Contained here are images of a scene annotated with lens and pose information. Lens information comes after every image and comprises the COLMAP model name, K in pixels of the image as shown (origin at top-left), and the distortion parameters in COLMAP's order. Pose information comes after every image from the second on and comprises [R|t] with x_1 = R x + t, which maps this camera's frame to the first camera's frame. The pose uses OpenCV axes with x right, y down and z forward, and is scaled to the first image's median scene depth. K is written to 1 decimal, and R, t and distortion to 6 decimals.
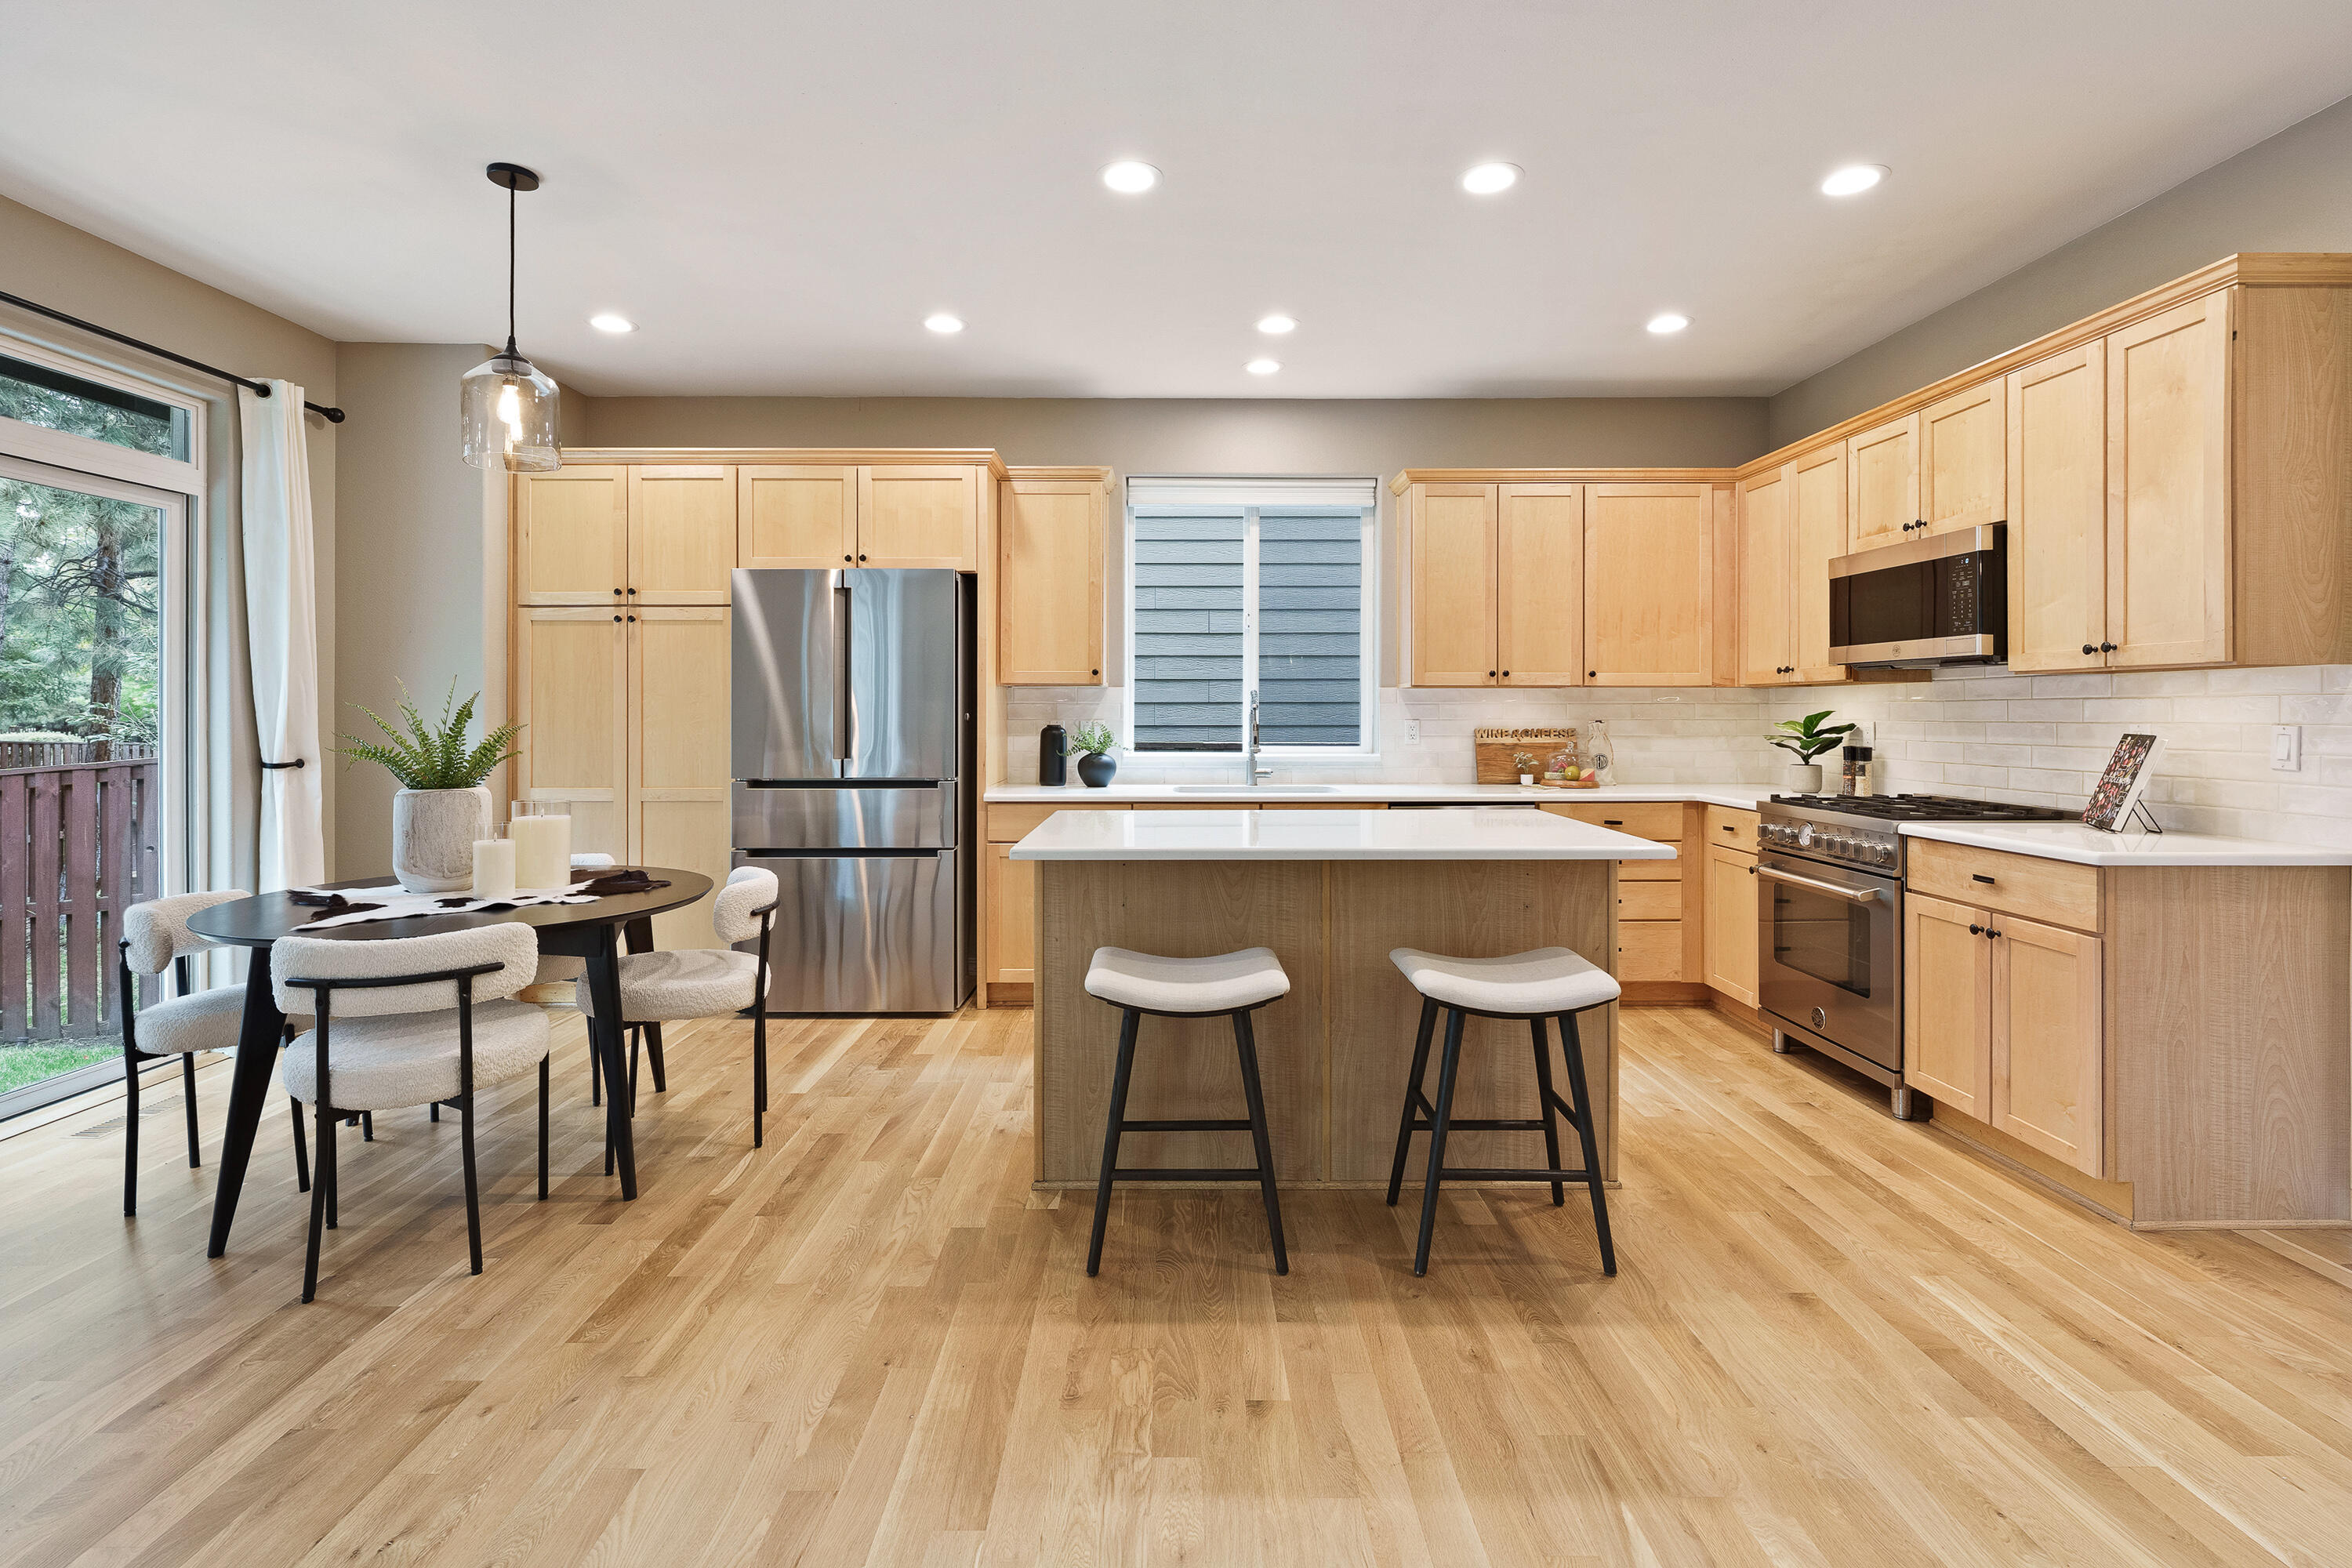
lens RADIAL K [[1106.2, 0, 1170.1], [0, 1106.2, 715.0], [0, 0, 1]] dist [-0.002713, 0.001104]
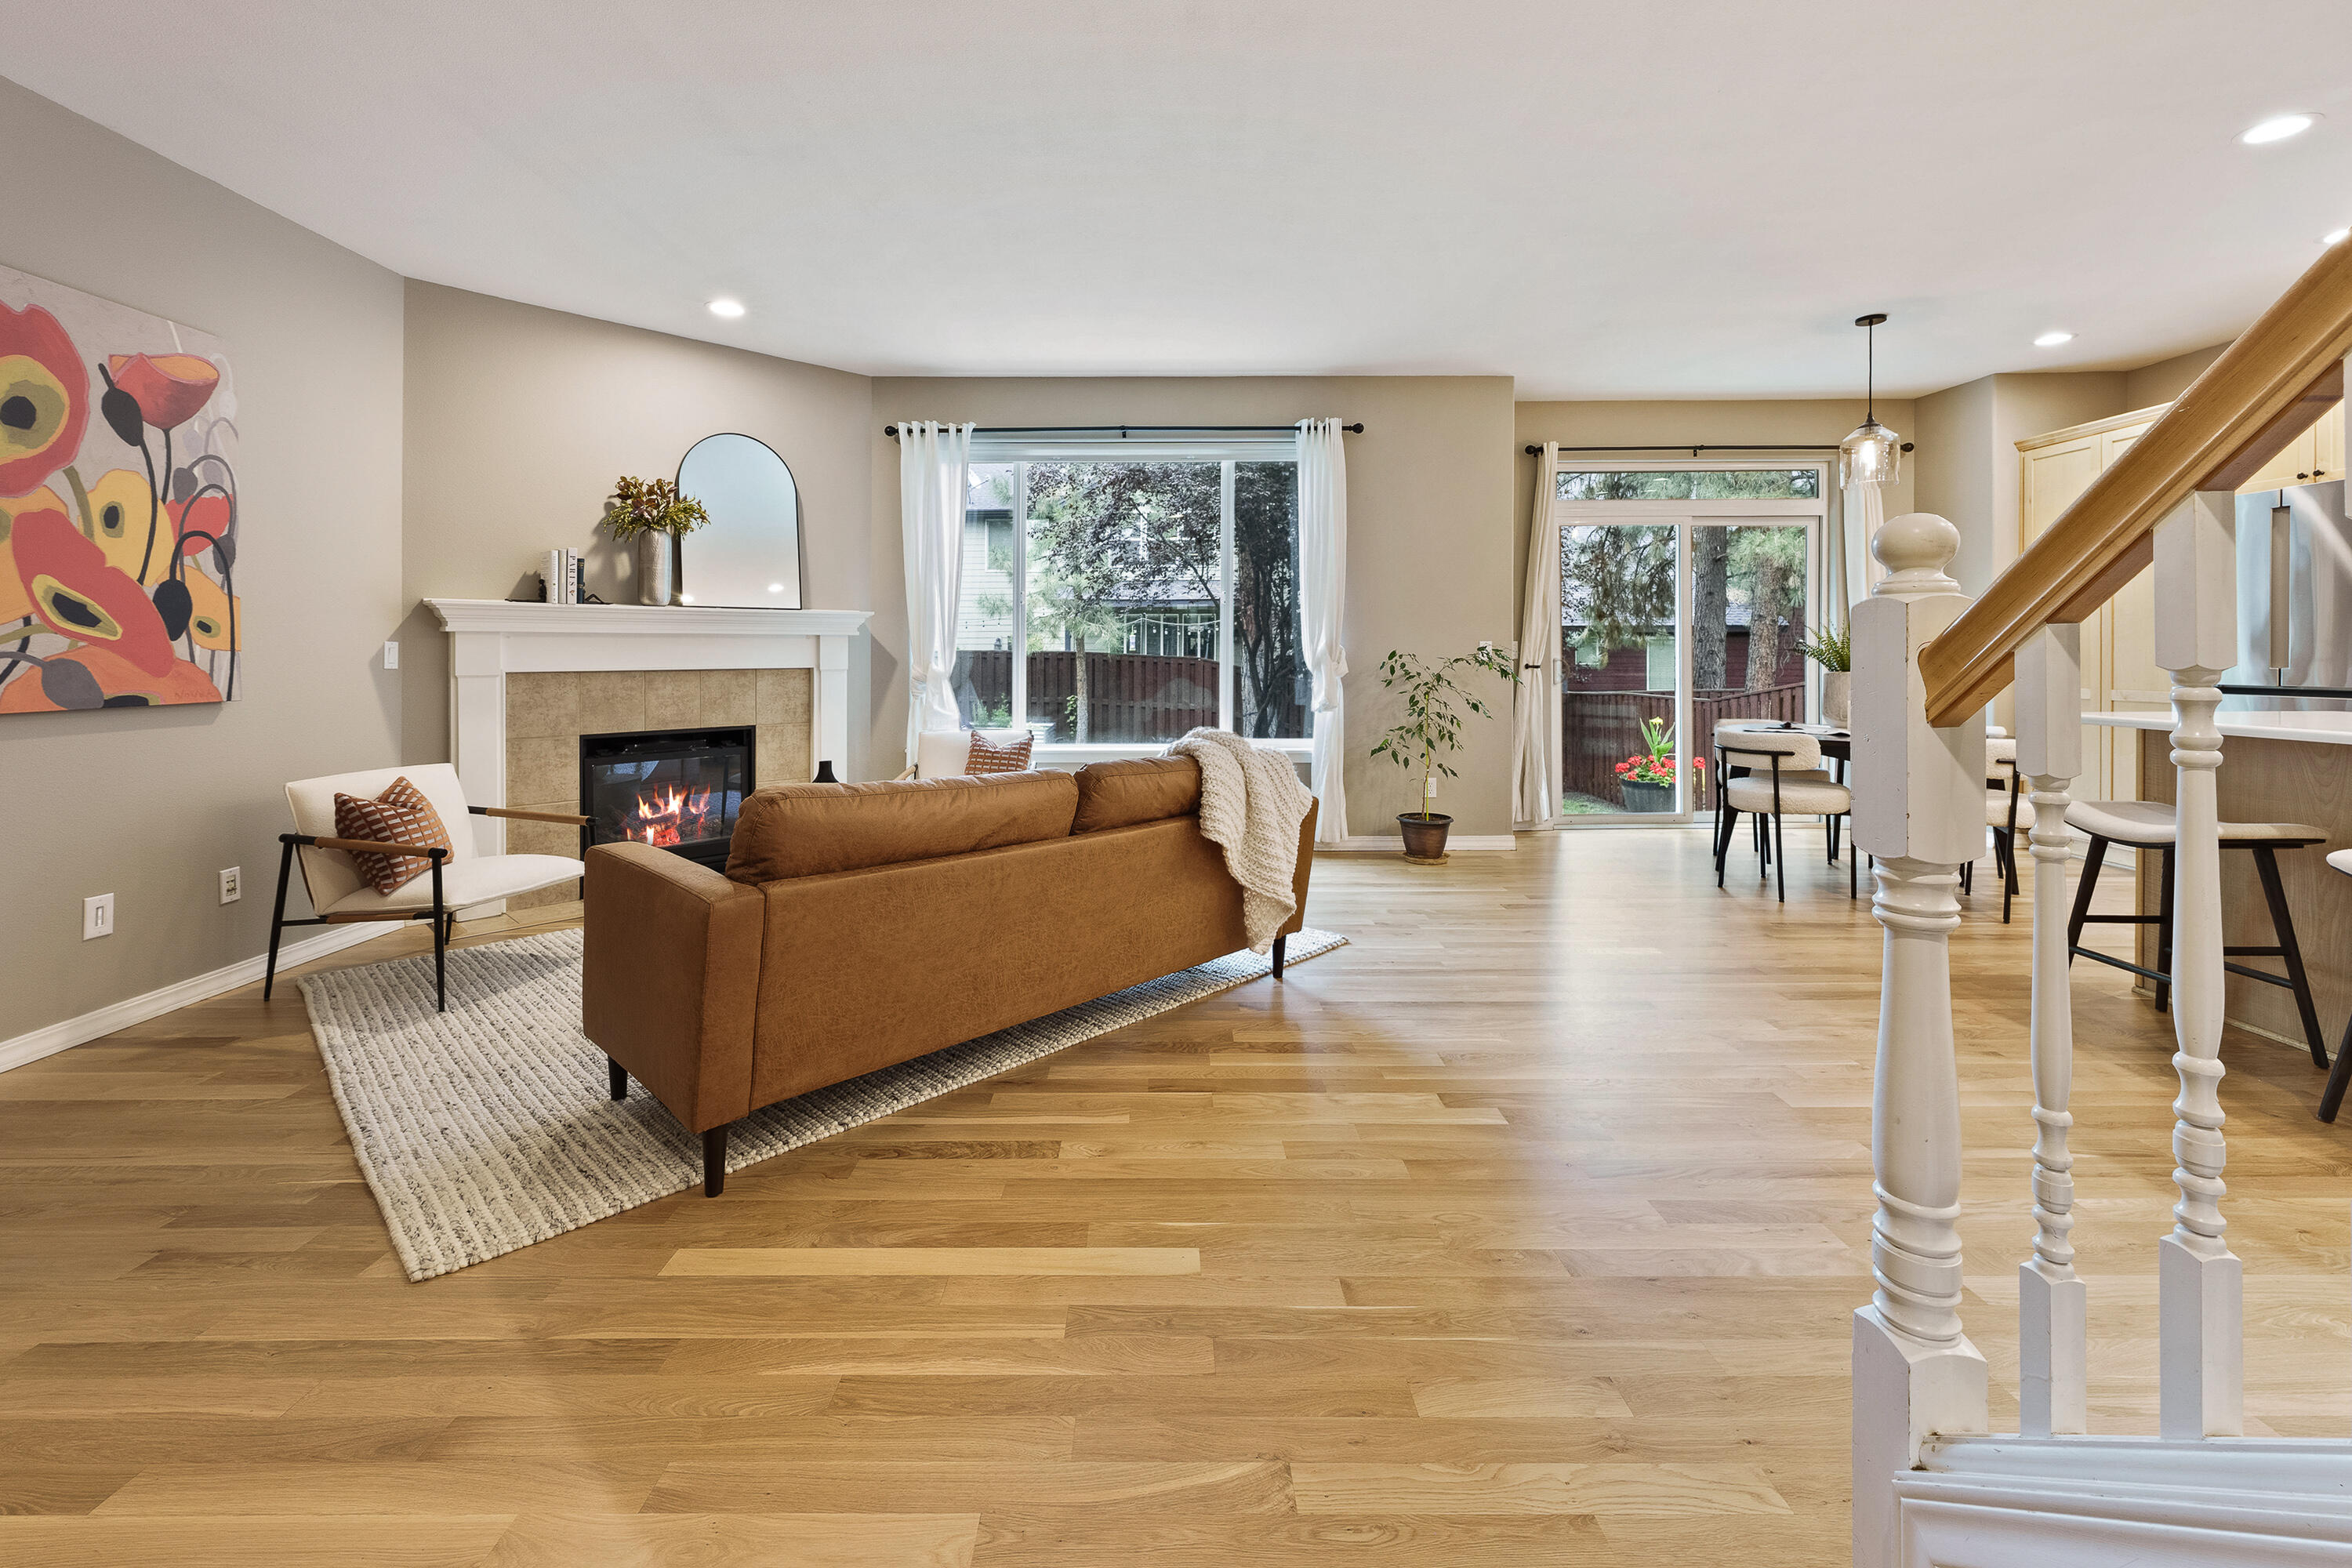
lens RADIAL K [[976.2, 0, 1149.5], [0, 976.2, 663.2], [0, 0, 1]] dist [-0.001979, 0.000224]
pose [[-0.020678, 0.008707, -0.999748, 0.651959], [0.002599, 0.999959, 0.008655, 0.024505], [0.999783, -0.002419, -0.020700, -0.070354]]
